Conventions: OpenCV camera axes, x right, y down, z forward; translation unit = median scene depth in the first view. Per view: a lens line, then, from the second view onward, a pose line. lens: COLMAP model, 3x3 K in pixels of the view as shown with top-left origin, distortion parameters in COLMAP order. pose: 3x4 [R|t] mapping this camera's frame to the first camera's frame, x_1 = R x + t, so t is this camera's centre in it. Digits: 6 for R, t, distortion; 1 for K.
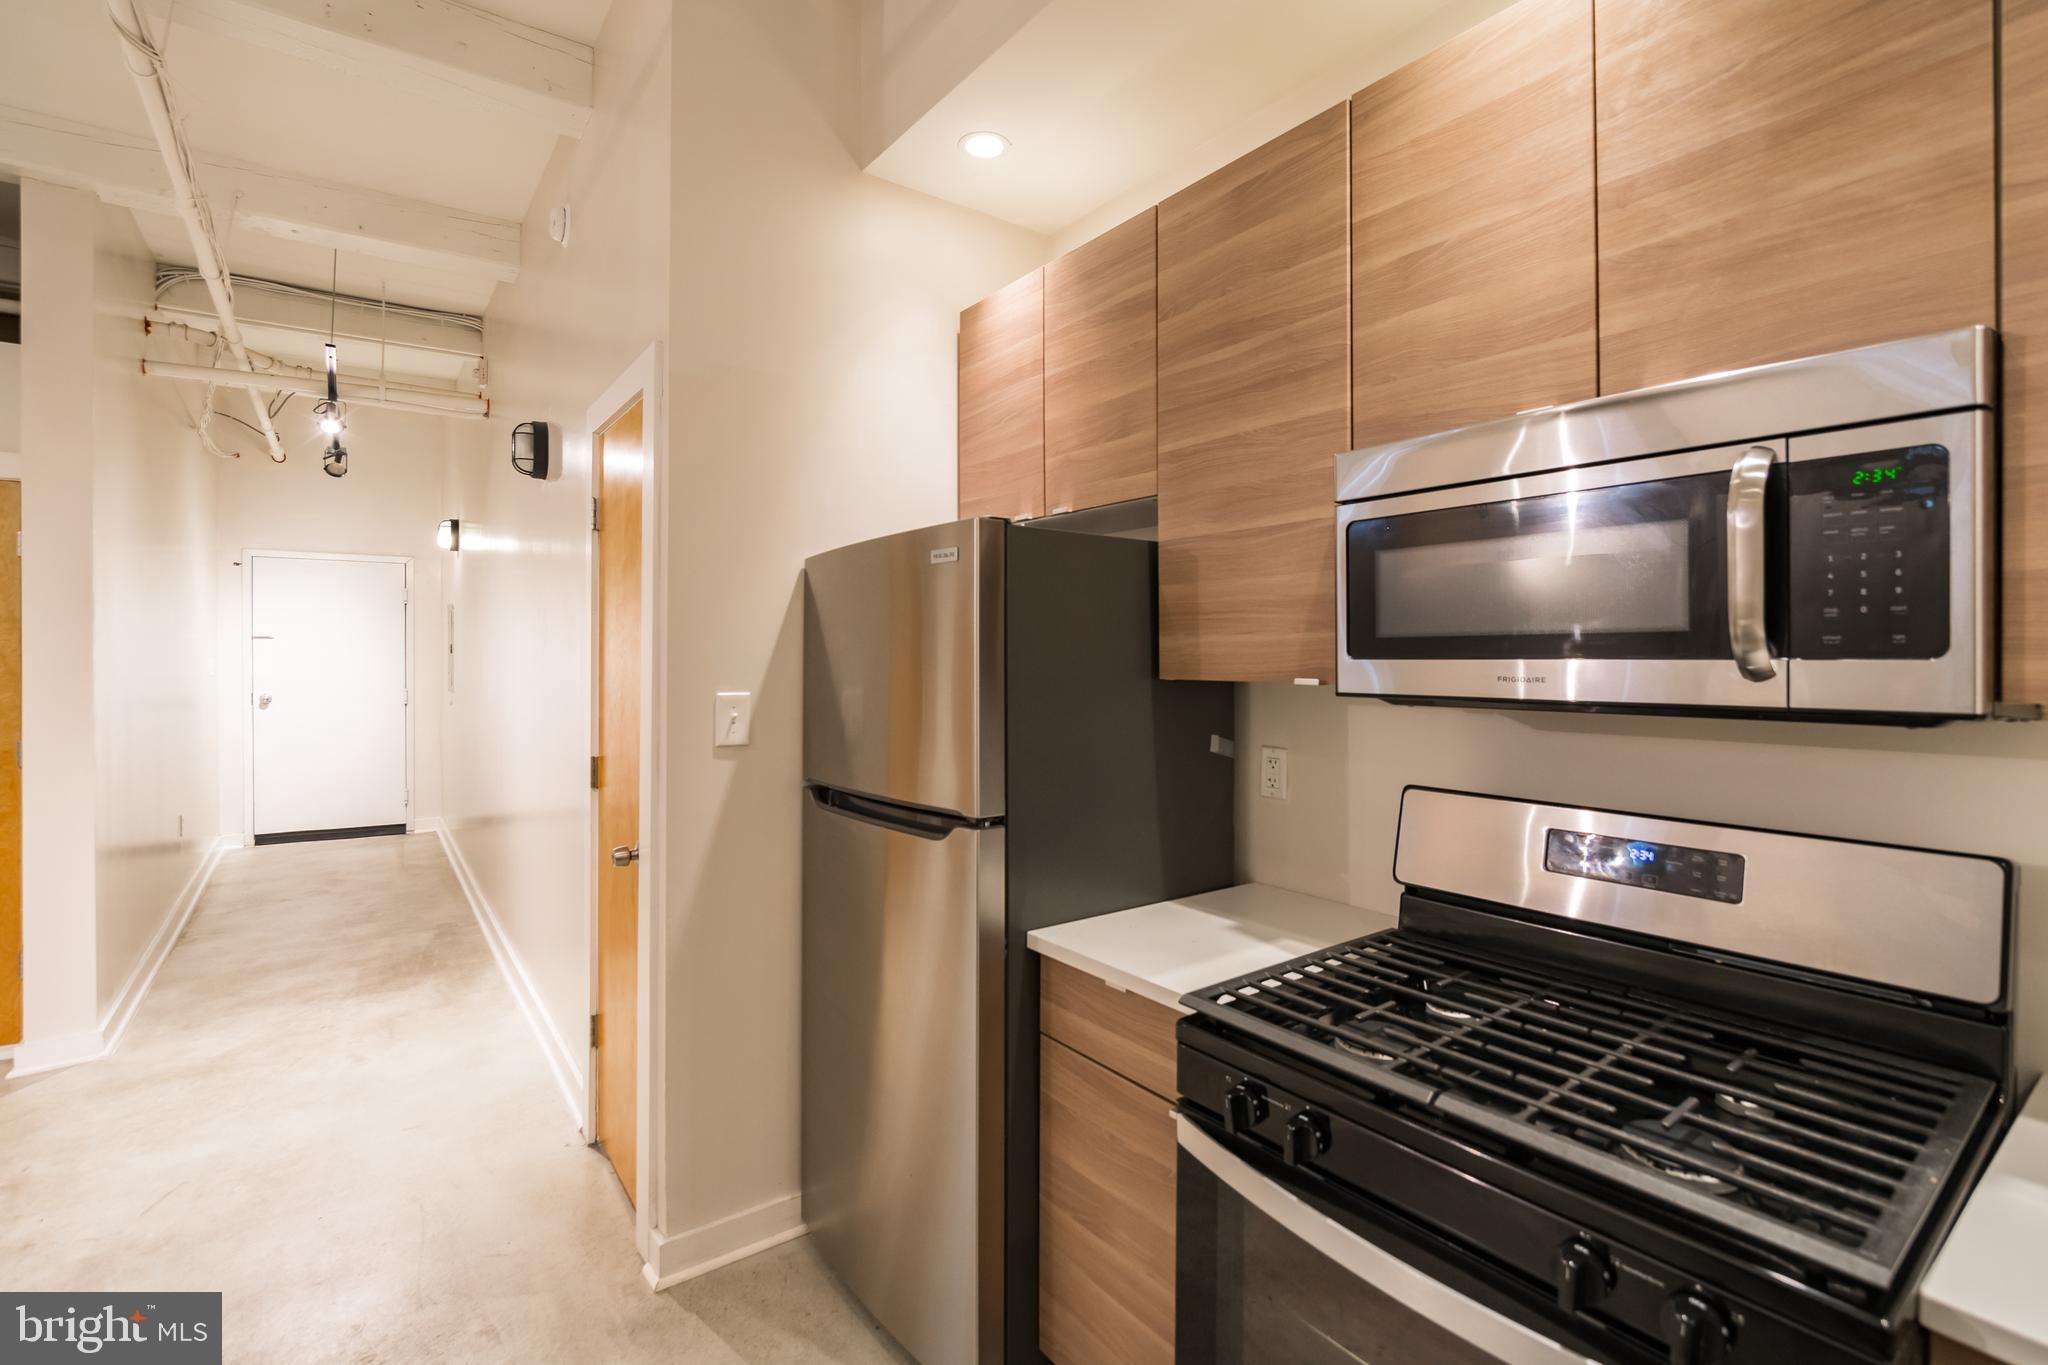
lens RADIAL K [[914.6, 0, 1018.5], [0, 914.6, 657.4], [0, 0, 1]] dist [-0.011853, 0.002357]
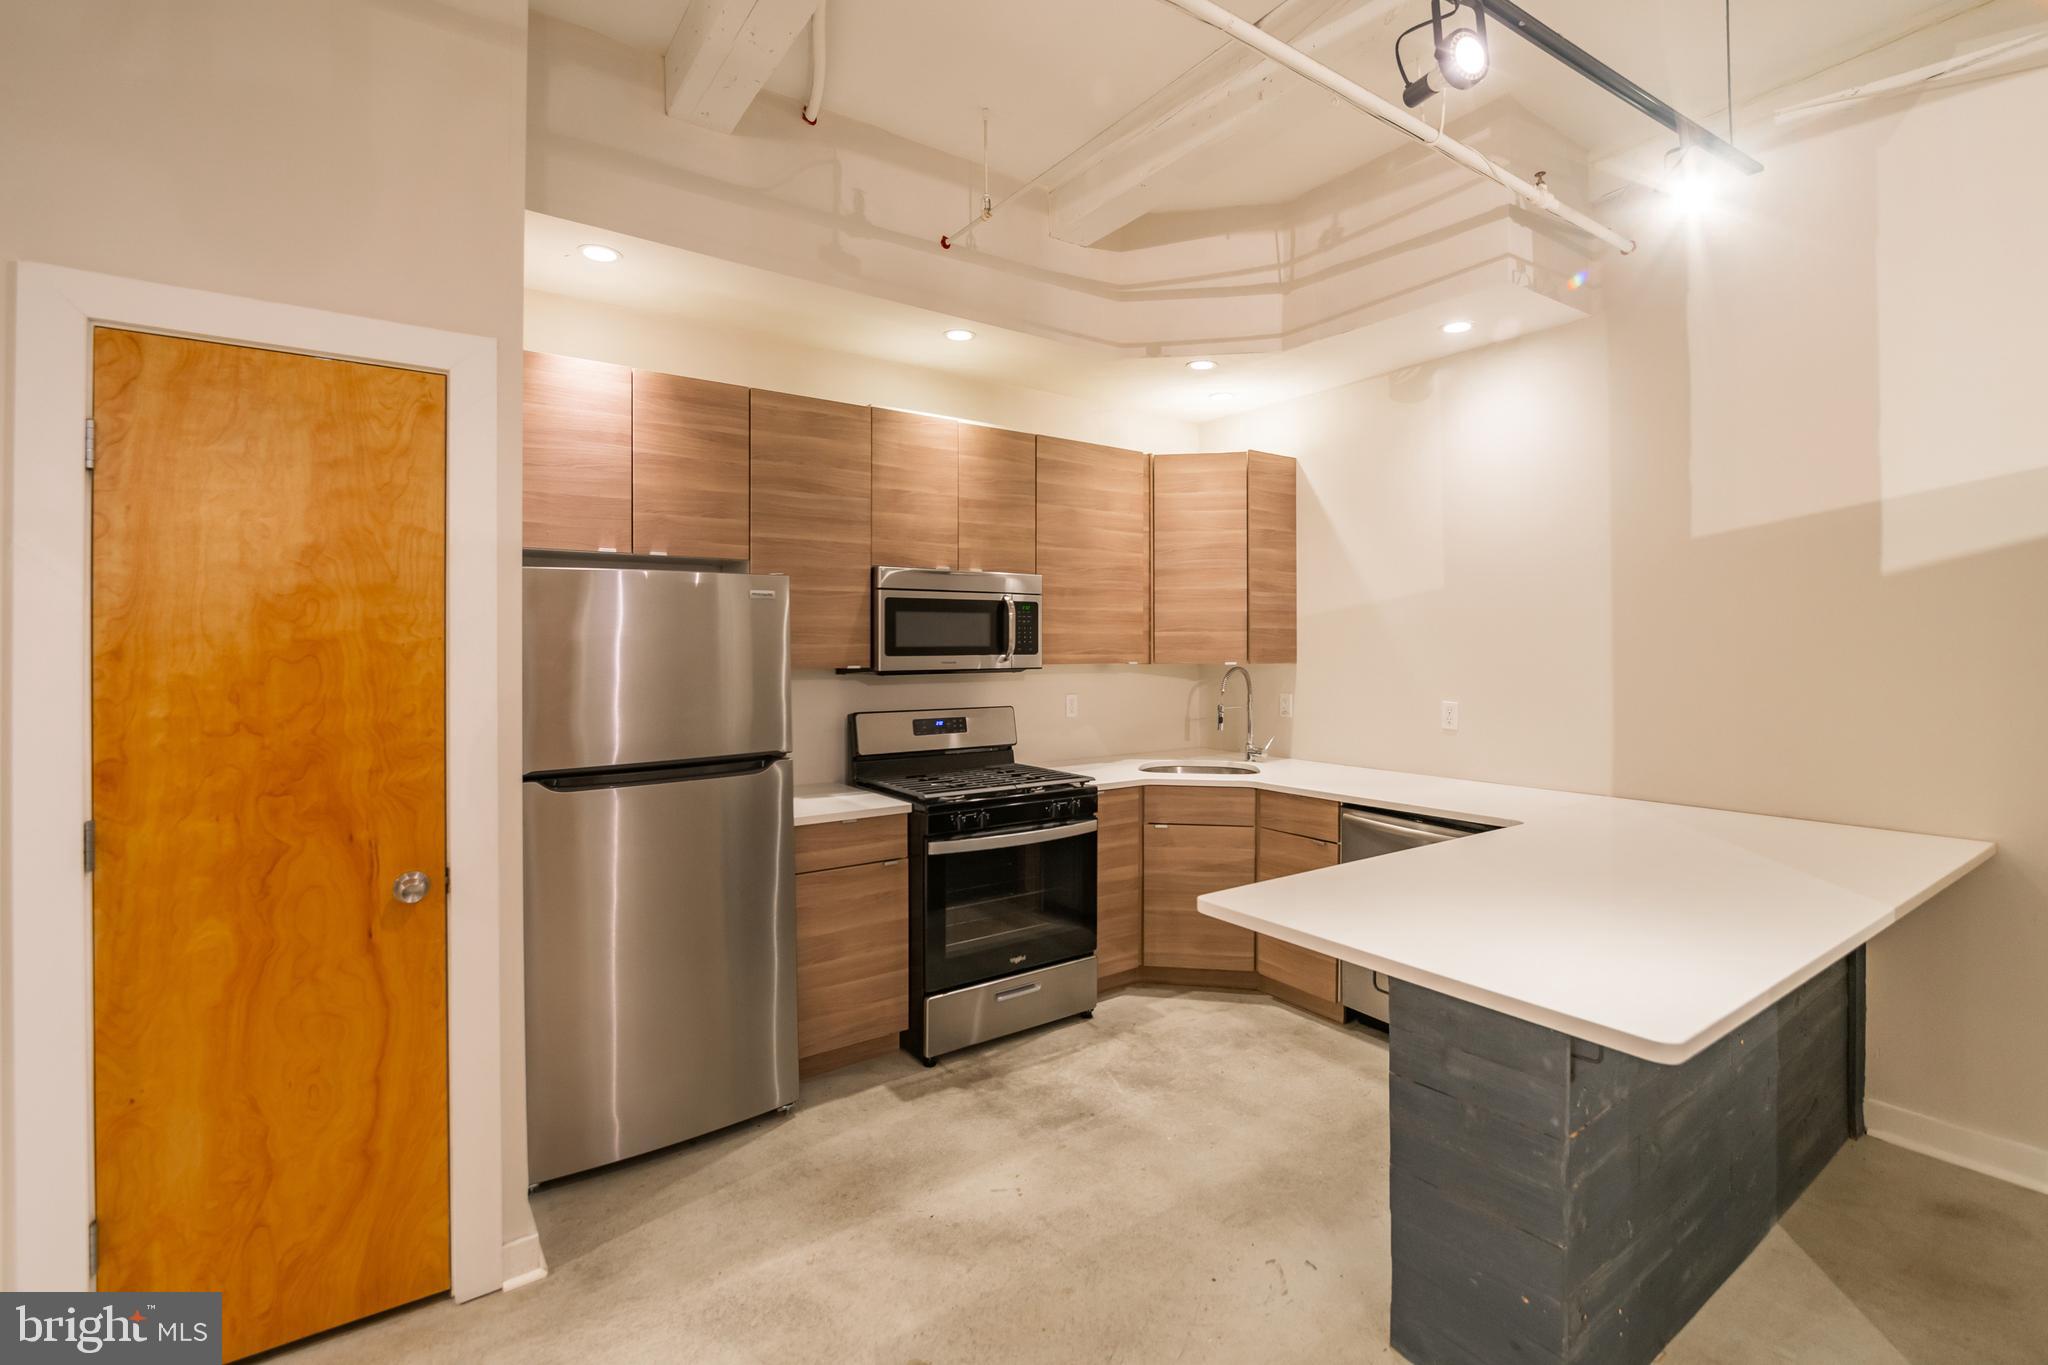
lens RADIAL K [[914.6, 0, 1055.6], [0, 914.6, 644.8], [0, 0, 1]] dist [-0.011853, 0.002357]
pose [[-0.001888, 0.002667, 0.999995, -1.394111], [0.005477, 0.999981, -0.002657, -0.014112], [-0.999983, 0.005472, -0.001903, 0.405402]]
